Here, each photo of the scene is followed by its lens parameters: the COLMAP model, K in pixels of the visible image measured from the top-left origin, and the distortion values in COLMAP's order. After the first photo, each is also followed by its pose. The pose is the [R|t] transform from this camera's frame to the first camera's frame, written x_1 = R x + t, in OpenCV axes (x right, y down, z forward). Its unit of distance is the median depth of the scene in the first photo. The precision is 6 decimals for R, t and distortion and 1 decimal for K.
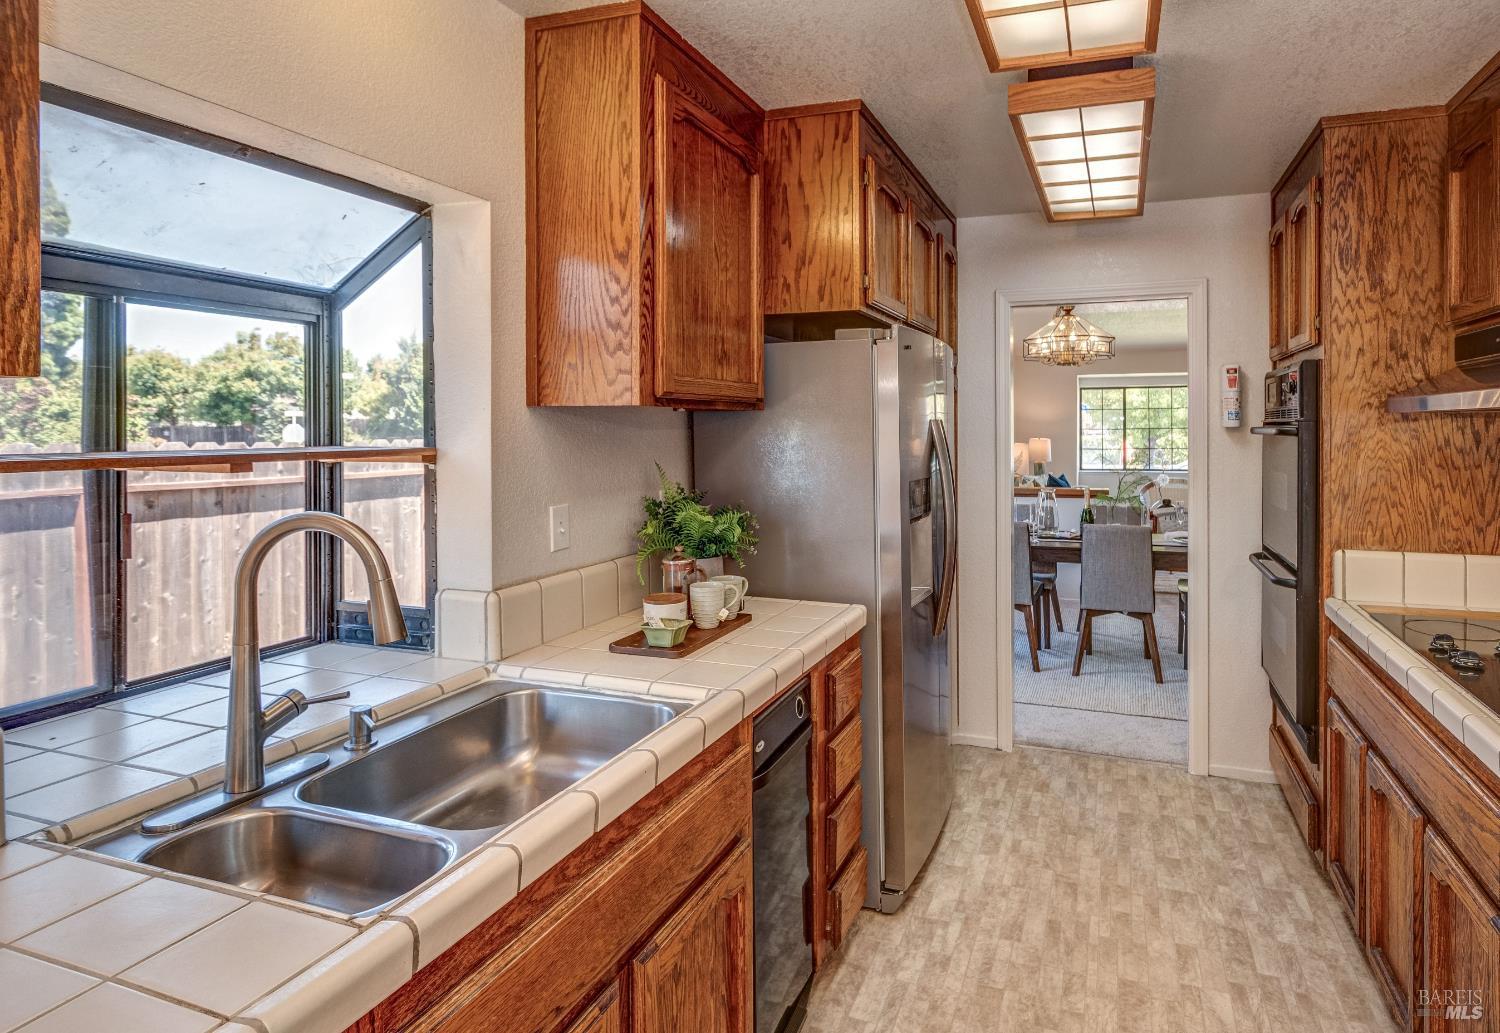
lens RADIAL K [[814.9, 0, 819.3], [0, 814.9, 434.7], [0, 0, 1]] dist [0.004679, -0.000776]
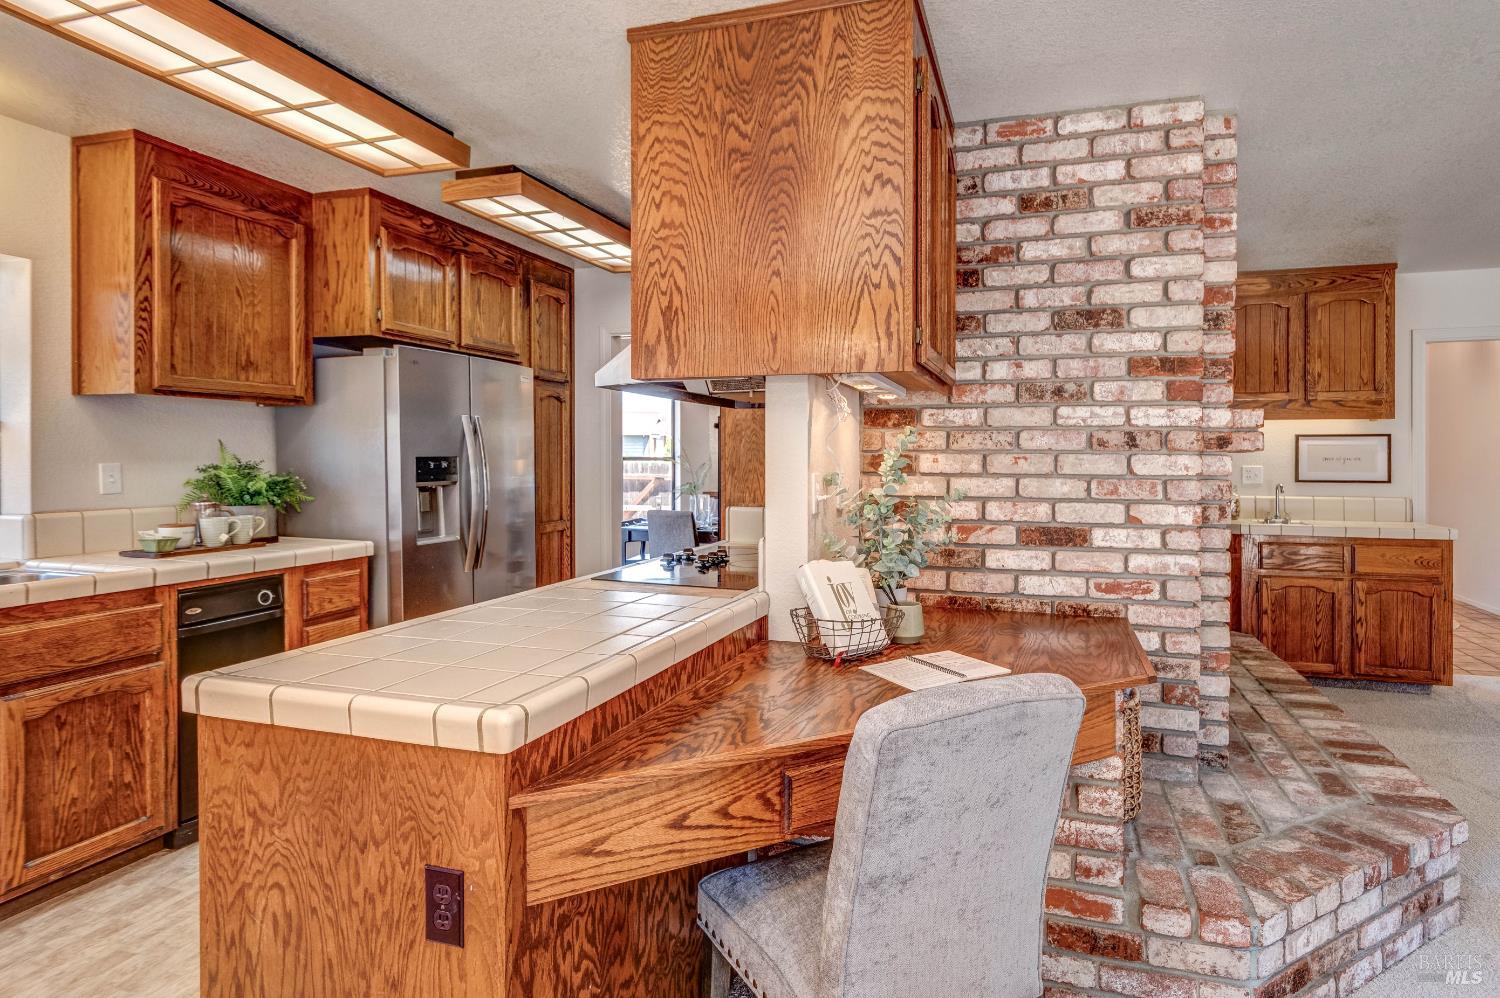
lens RADIAL K [[771.1, 0, 787.2], [0, 771.1, 461.4], [0, 0, 1]] dist [0.004568, -0.000042]
pose [[0.999657, 0.003926, 0.025900, 0.740218], [-0.003801, 0.999981, -0.004879, 0.072190], [-0.025918, 0.004779, 0.999653, -0.367699]]
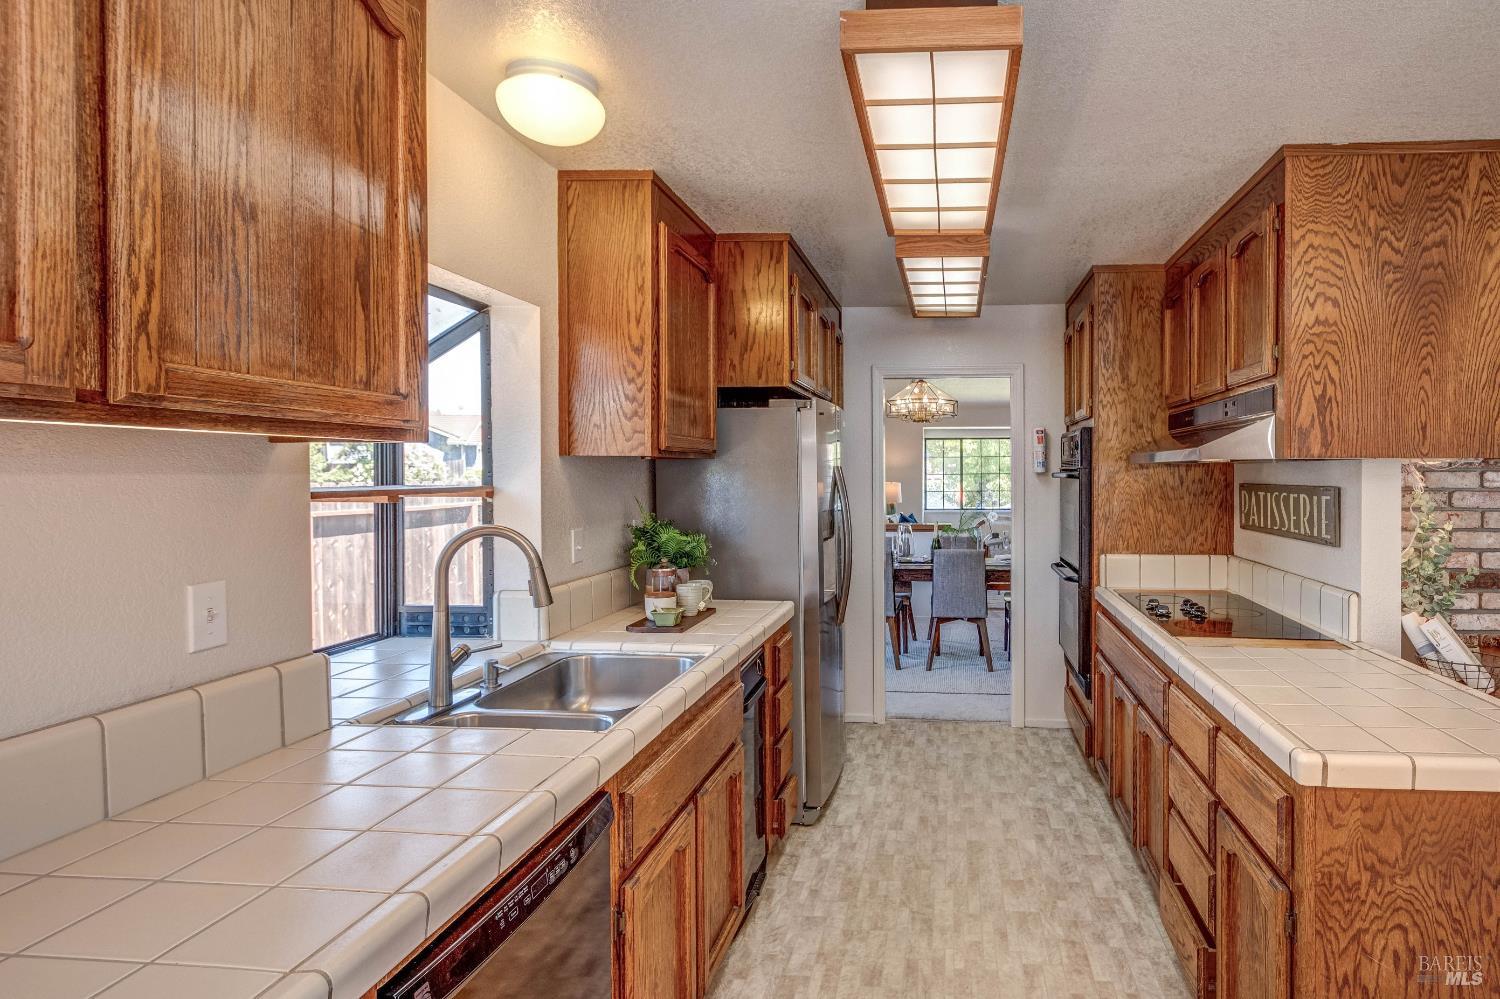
lens RADIAL K [[809.2, 0, 874.2], [0, 809.2, 478.2], [0, 0, 1]] dist [0.000989, -0.000514]
pose [[0.967666, 0.000686, 0.252232, -0.153206], [-0.000055, 0.999997, -0.002509, 0.004828], [-0.252233, 0.002414, 0.967663, -0.349813]]
